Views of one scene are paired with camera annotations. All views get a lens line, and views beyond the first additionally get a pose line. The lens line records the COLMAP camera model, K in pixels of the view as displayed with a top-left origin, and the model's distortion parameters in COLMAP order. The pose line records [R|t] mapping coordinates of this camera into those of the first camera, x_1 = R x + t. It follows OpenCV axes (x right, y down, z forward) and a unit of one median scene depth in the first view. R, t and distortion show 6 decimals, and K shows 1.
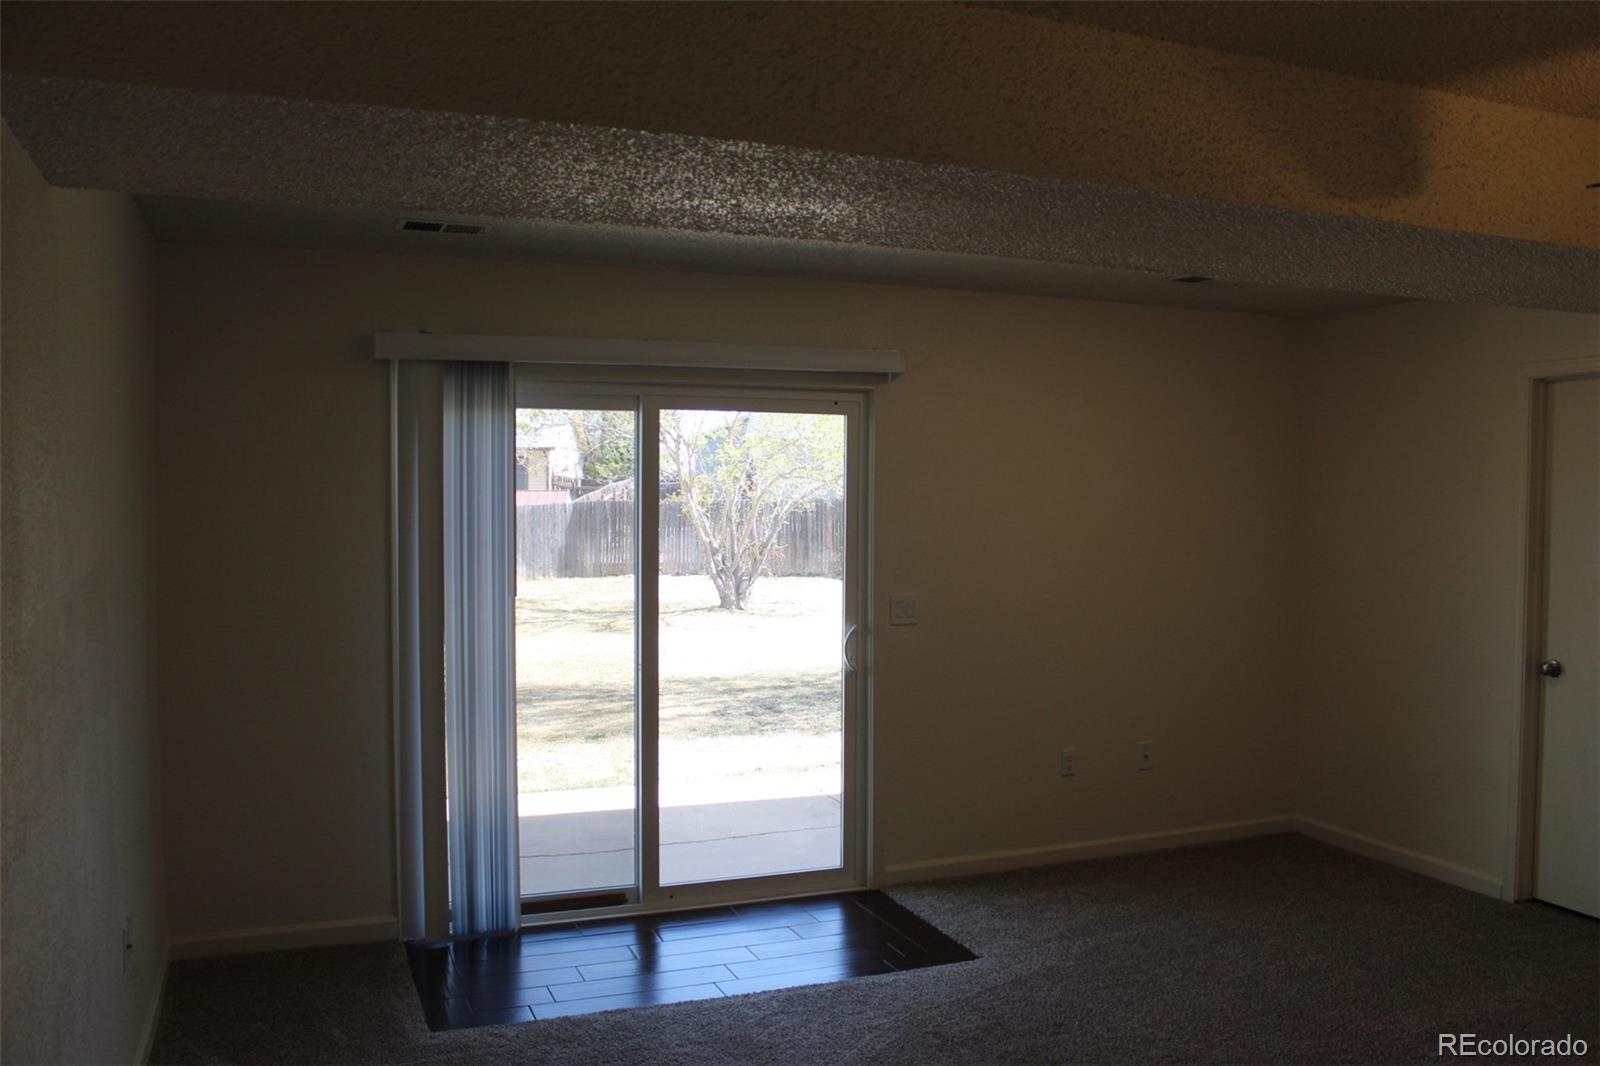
lens RADIAL K [[1329.6, 0, 800.0], [0, 1329.6, 533.0], [0, 0, 1]] dist [-0.164603, 0.147190]
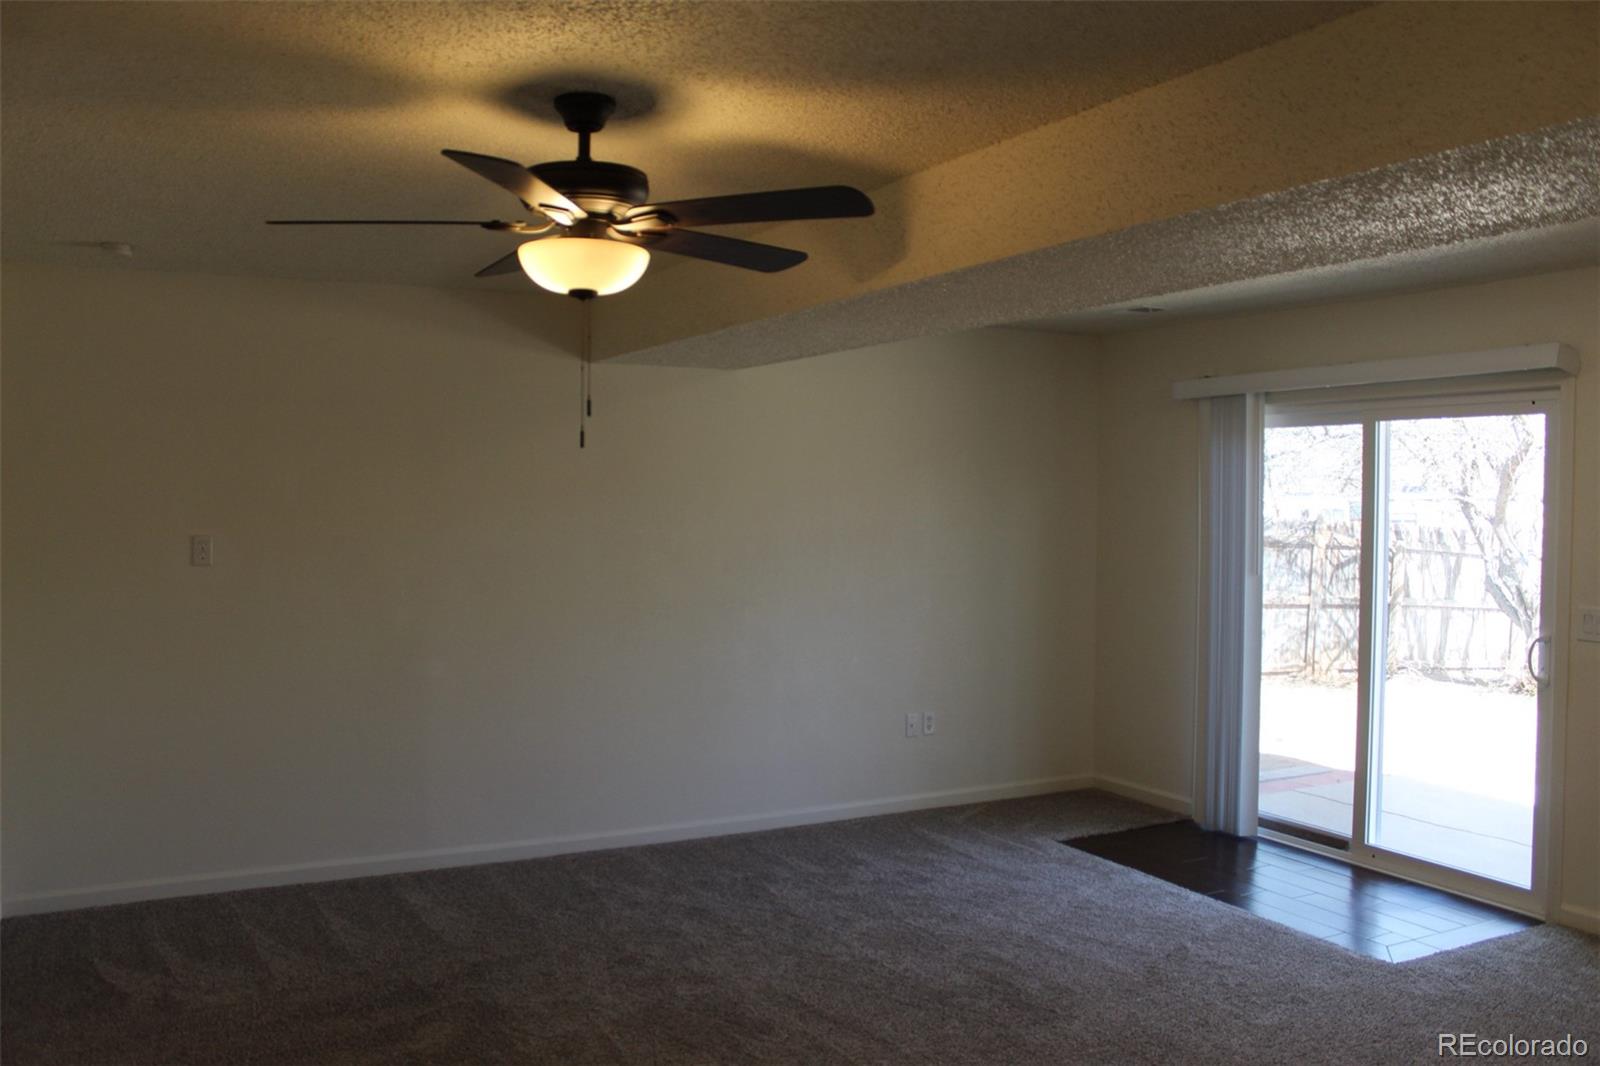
lens RADIAL K [[1329.6, 0, 800.0], [0, 1329.6, 533.0], [0, 0, 1]] dist [-0.164603, 0.147190]
pose [[0.101510, 0.028259, -0.994433, 0.989941], [-0.033961, 0.999112, 0.024925, -0.008856], [0.994255, 0.031242, 0.102380, 0.418590]]
